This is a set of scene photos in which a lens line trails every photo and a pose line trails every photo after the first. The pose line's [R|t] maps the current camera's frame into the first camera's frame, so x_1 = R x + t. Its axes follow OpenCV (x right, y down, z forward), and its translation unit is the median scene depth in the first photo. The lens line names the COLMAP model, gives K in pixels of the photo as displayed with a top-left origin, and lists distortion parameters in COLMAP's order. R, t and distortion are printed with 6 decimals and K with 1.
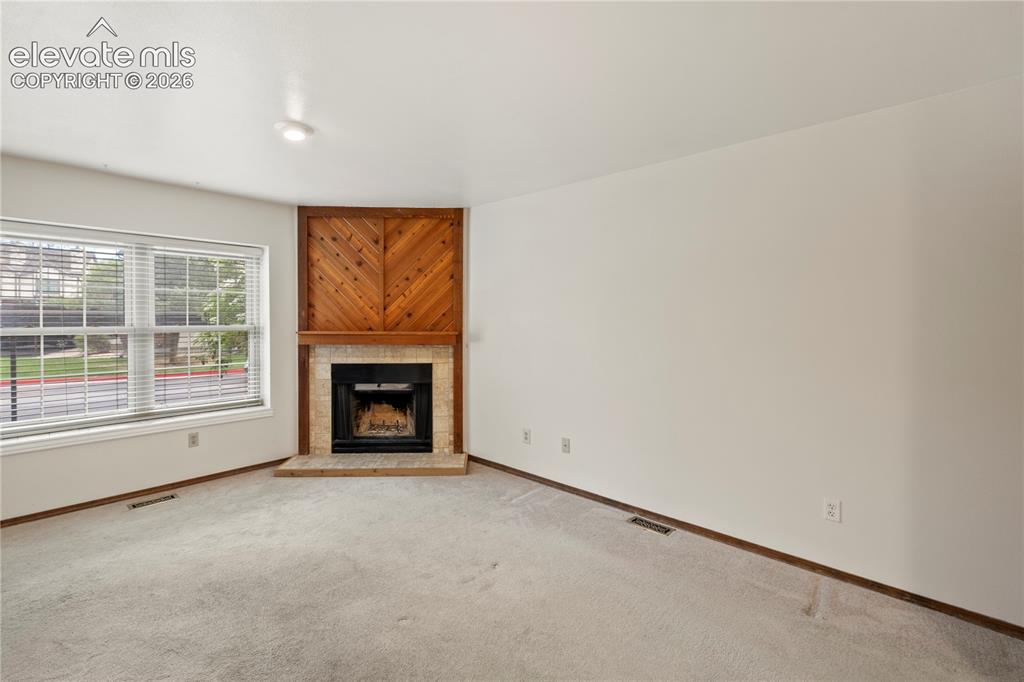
lens RADIAL K [[444.9, 0, 508.6], [0, 444.9, 320.1], [0, 0, 1]] dist [0.001166, 0.000209]
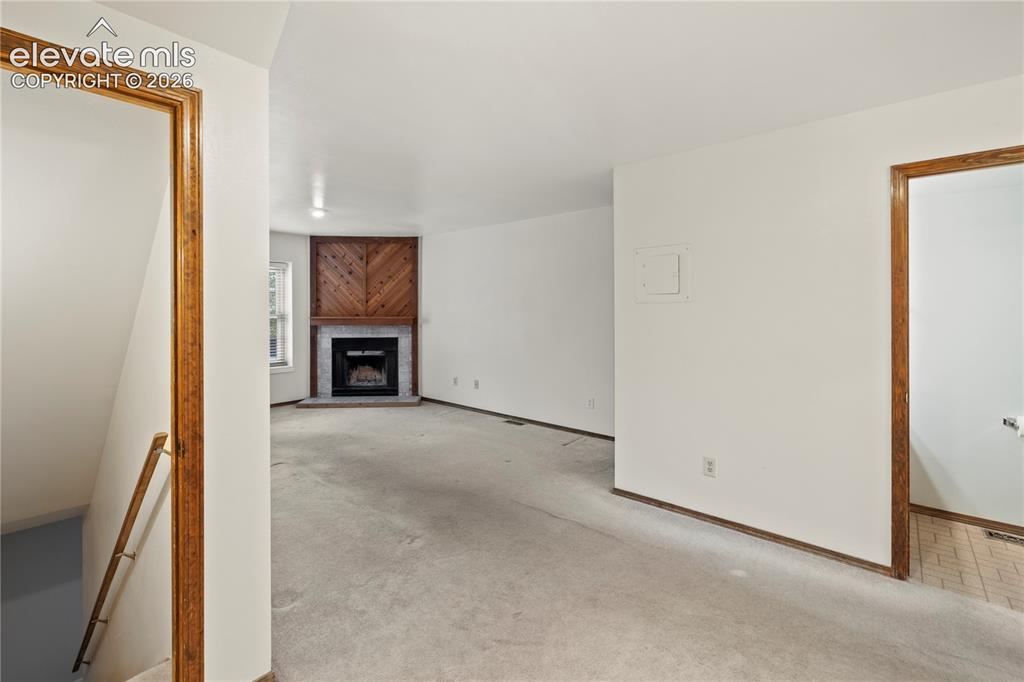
lens RADIAL K [[453.6, 0, 511.6], [0, 453.6, 299.4], [0, 0, 1]] dist [0.000615, 0.000270]
pose [[0.999577, -0.004370, 0.028742, 0.177188], [0.004893, 0.999823, -0.018154, -0.003554], [-0.028657, 0.018287, 0.999422, -0.583021]]
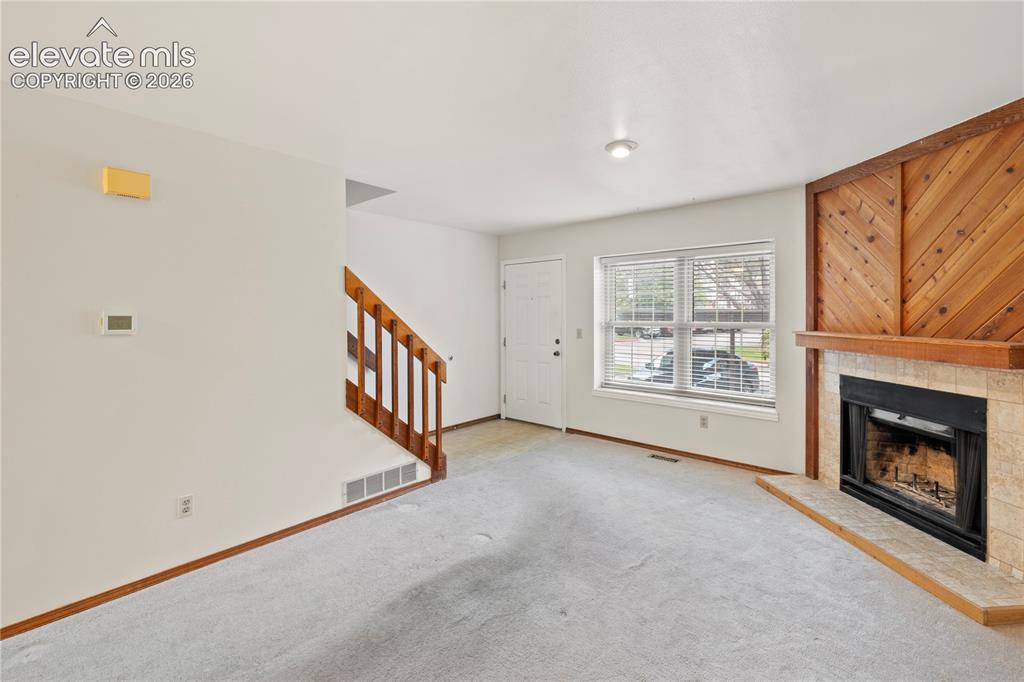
lens RADIAL K [[447.3, 0, 503.8], [0, 447.3, 315.7], [0, 0, 1]] dist [0.000778, 0.000105]
pose [[0.012090, 0.003018, -0.999922, 0.373381], [-0.002301, 0.999993, 0.002990, -0.005227], [0.999924, 0.002265, 0.012097, 0.404361]]
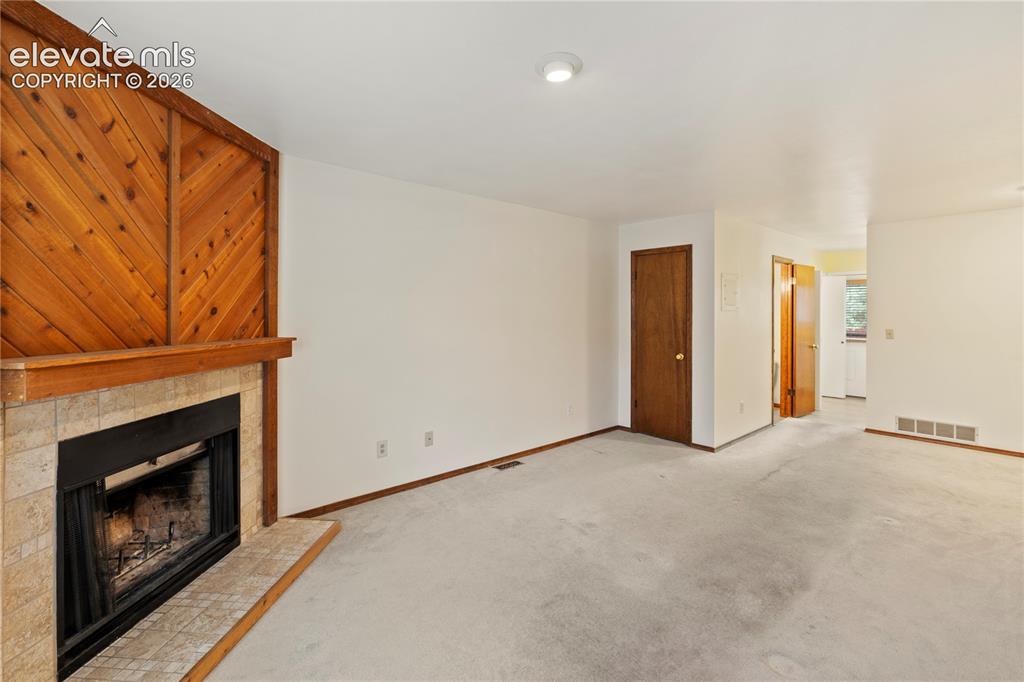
lens RADIAL K [[444.6, 0, 511.0], [0, 444.6, 309.7], [0, 0, 1]] dist [-0.000696, 0.000161]
pose [[0.109285, 0.003077, 0.994006, -0.725925], [0.003634, 0.999987, -0.003495, -0.010270], [-0.994004, 0.003994, 0.109273, 0.581947]]
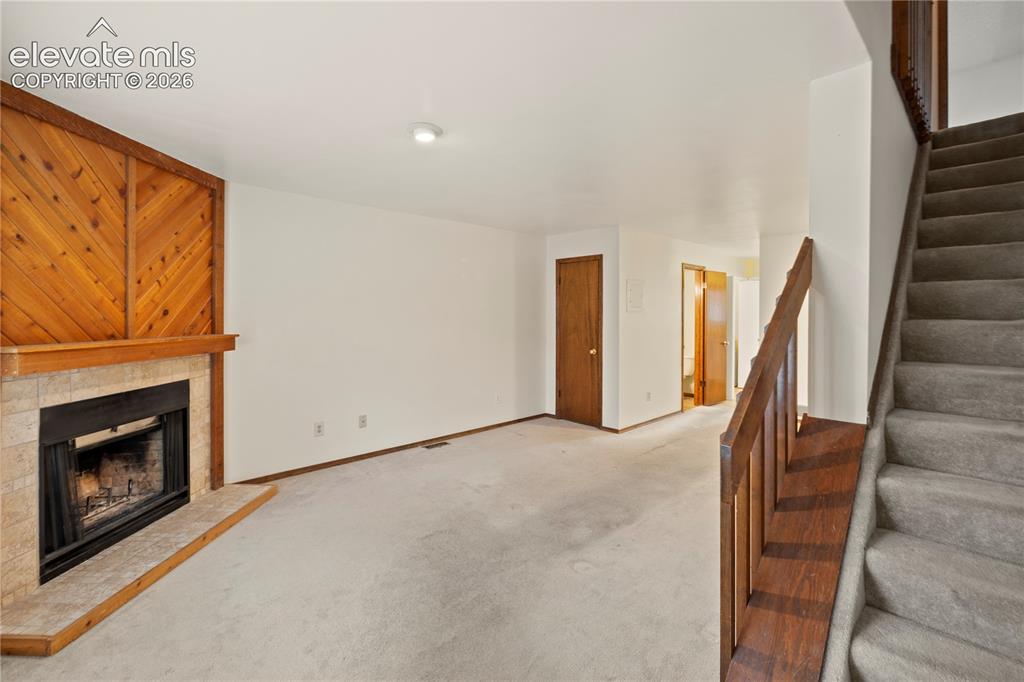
lens RADIAL K [[443.9, 0, 512.5], [0, 443.9, 311.8], [0, 0, 1]] dist [0.001146, -0.000143]
pose [[0.071848, 0.000988, 0.997415, -0.865039], [0.004734, 0.999988, -0.001332, -0.009539], [-0.997404, 0.004817, 0.071842, 0.424130]]
